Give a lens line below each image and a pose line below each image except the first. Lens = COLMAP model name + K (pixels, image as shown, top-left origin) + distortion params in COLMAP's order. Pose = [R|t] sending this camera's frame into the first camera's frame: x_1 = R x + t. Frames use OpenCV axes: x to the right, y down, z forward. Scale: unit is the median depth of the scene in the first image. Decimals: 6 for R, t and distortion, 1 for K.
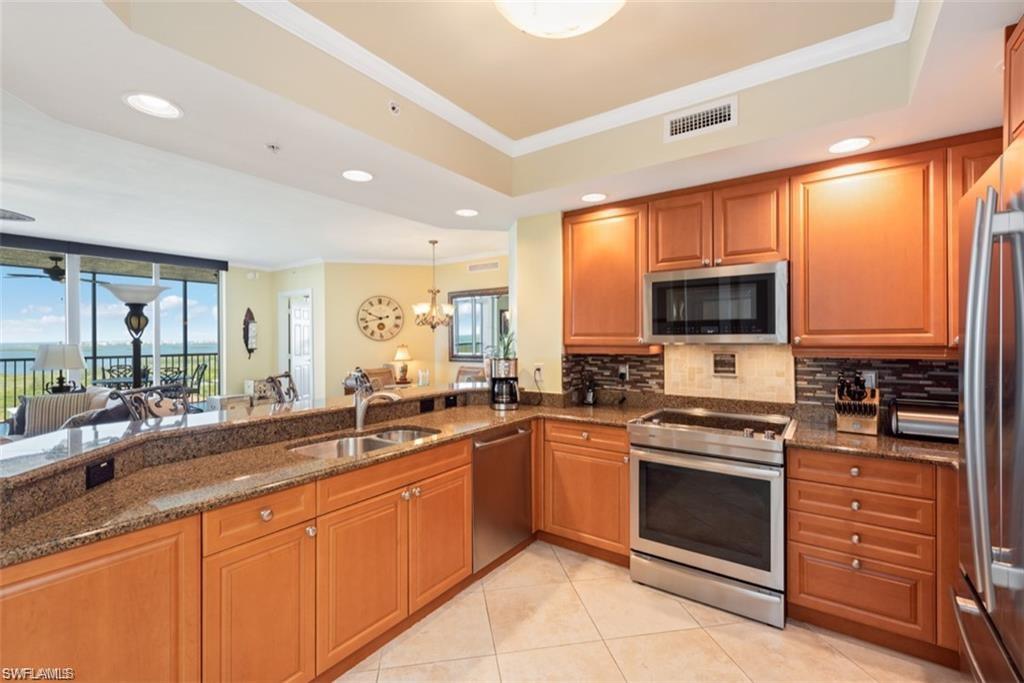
lens RADIAL K [[452.4, 0, 514.2], [0, 452.4, 337.8], [0, 0, 1]] dist [0.010932, 0.000047]
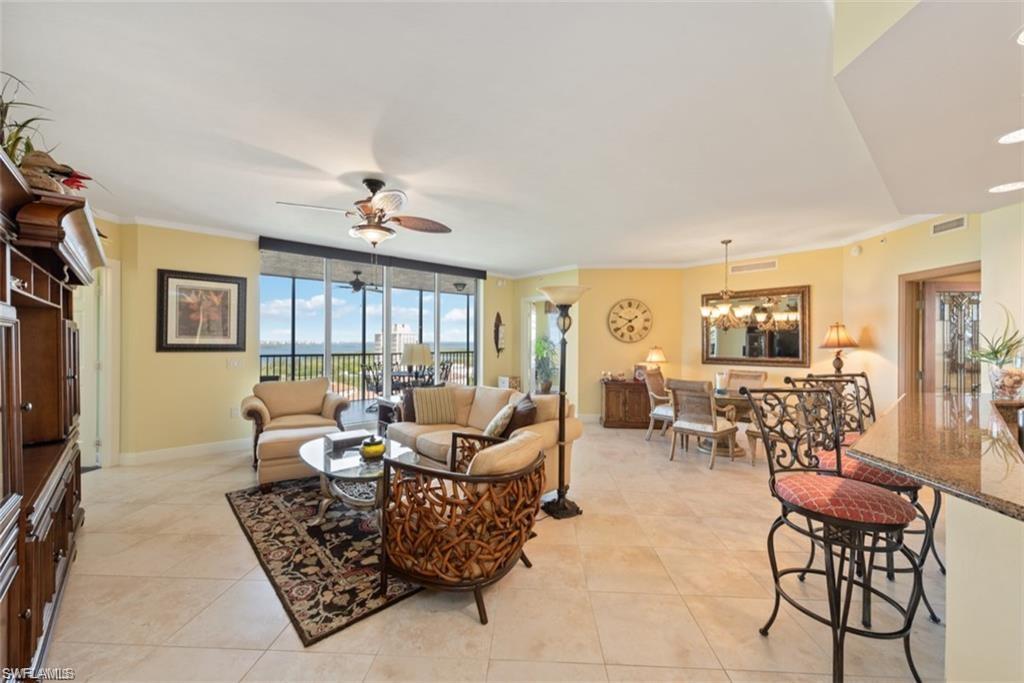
lens RADIAL K [[400.5, 0, 511.0], [0, 400.5, 335.9], [0, 0, 1]] dist [-0.000064, -0.000336]
pose [[0.976940, 0.004443, -0.213468, -0.366509], [-0.008119, 0.999833, -0.016345, 0.008660], [0.213360, 0.017701, 0.976813, 0.048410]]
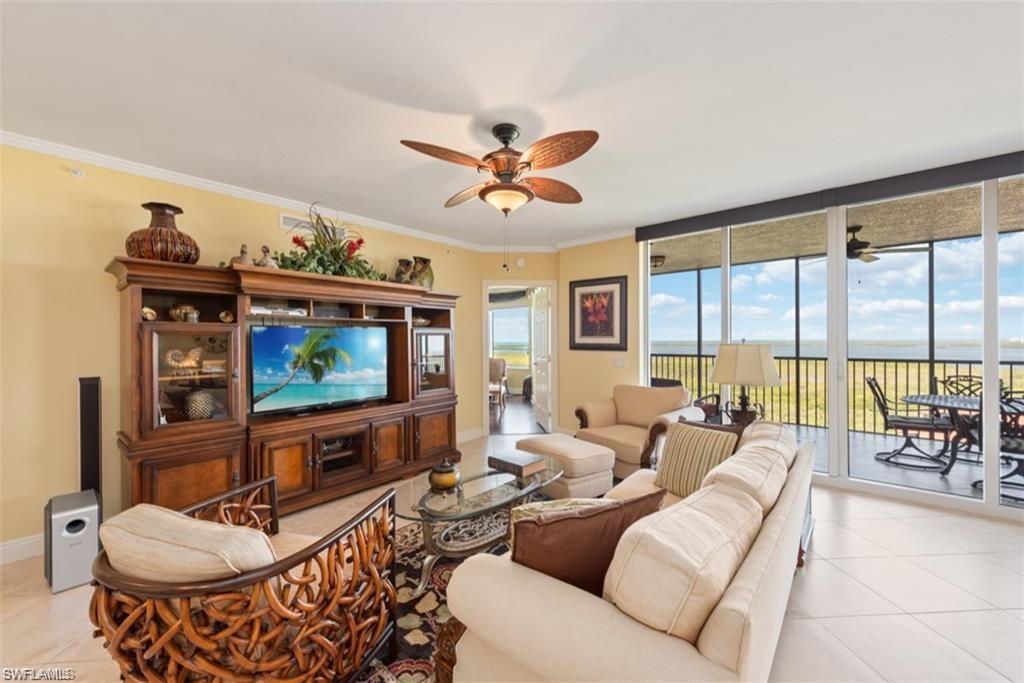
lens RADIAL K [[400.5, 0, 512.3], [0, 400.5, 344.4], [0, 0, 1]] dist [-0.000064, -0.000336]
pose [[-0.109388, 0.012719, -0.993918, -0.271986], [0.003771, 0.999916, 0.012381, 0.007793], [0.993992, -0.002393, -0.109427, 0.497844]]
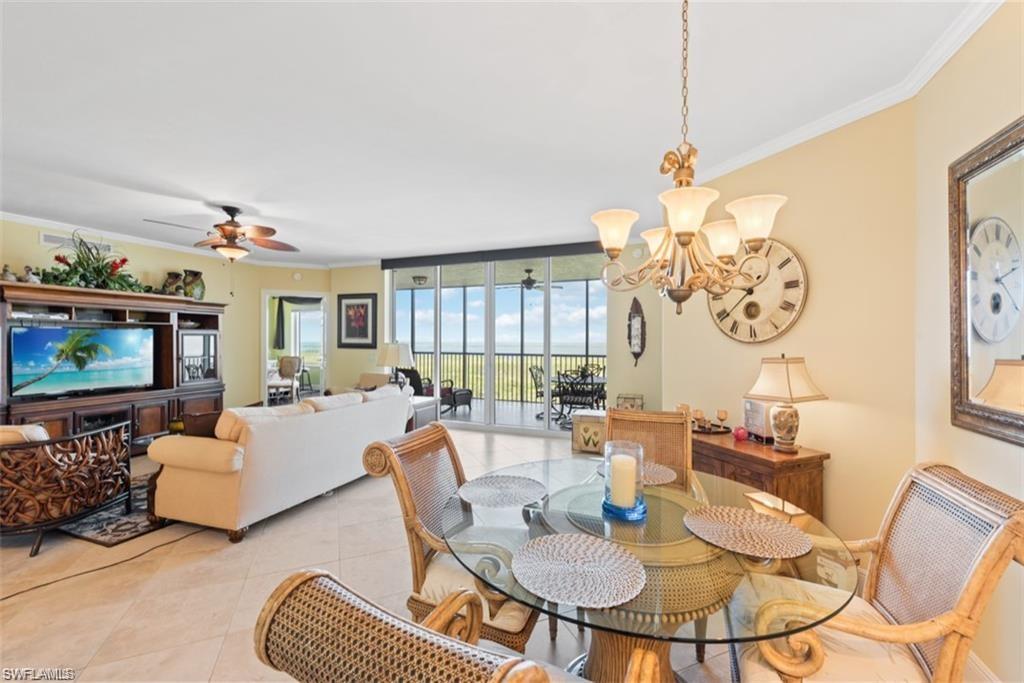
lens RADIAL K [[413.0, 0, 520.9], [0, 413.0, 343.1], [0, 0, 1]] dist [-0.009999, -0.000789]
pose [[0.250799, 0.010851, -0.967978, 0.025521], [-0.006916, 0.999932, 0.009417, 0.003834], [0.968015, 0.004333, 0.250857, 0.695075]]
